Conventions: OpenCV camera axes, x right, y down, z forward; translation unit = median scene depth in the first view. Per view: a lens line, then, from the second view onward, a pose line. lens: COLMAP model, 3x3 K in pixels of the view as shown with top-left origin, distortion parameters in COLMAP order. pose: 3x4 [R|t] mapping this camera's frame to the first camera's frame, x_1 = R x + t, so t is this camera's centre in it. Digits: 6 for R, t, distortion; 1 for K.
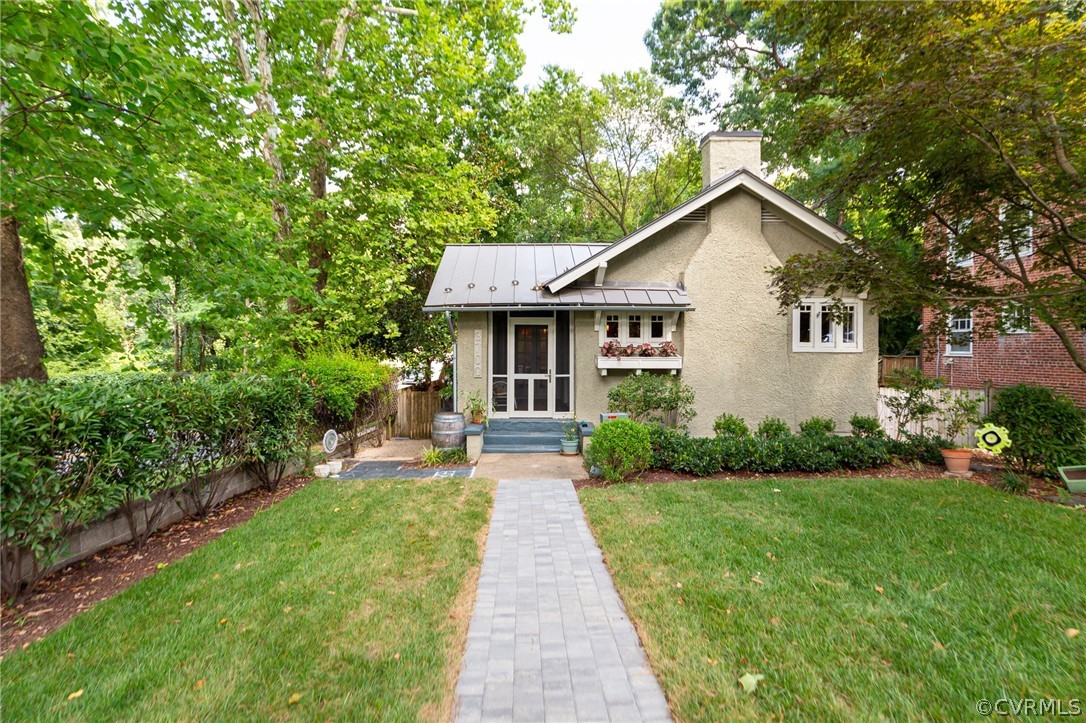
lens RADIAL K [[561.8, 0, 543.0], [0, 561.8, 361.5], [0, 0, 1]] dist [0.003028, 0.000220]
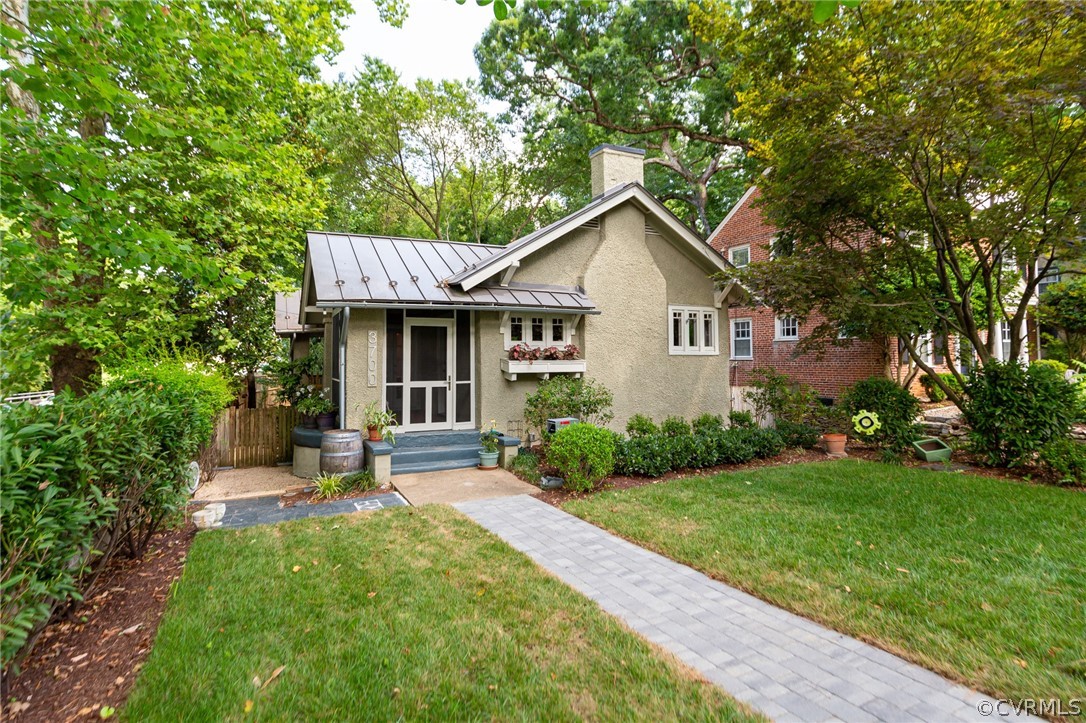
lens RADIAL K [[557.9, 0, 542.5], [0, 557.9, 340.6], [0, 0, 1]] dist [-0.003414, -0.000346]
pose [[0.915509, 0.005050, 0.402267, -0.219546], [0.017779, 0.998436, -0.052996, 0.008367], [-0.401905, 0.055670, 0.913987, 0.120018]]
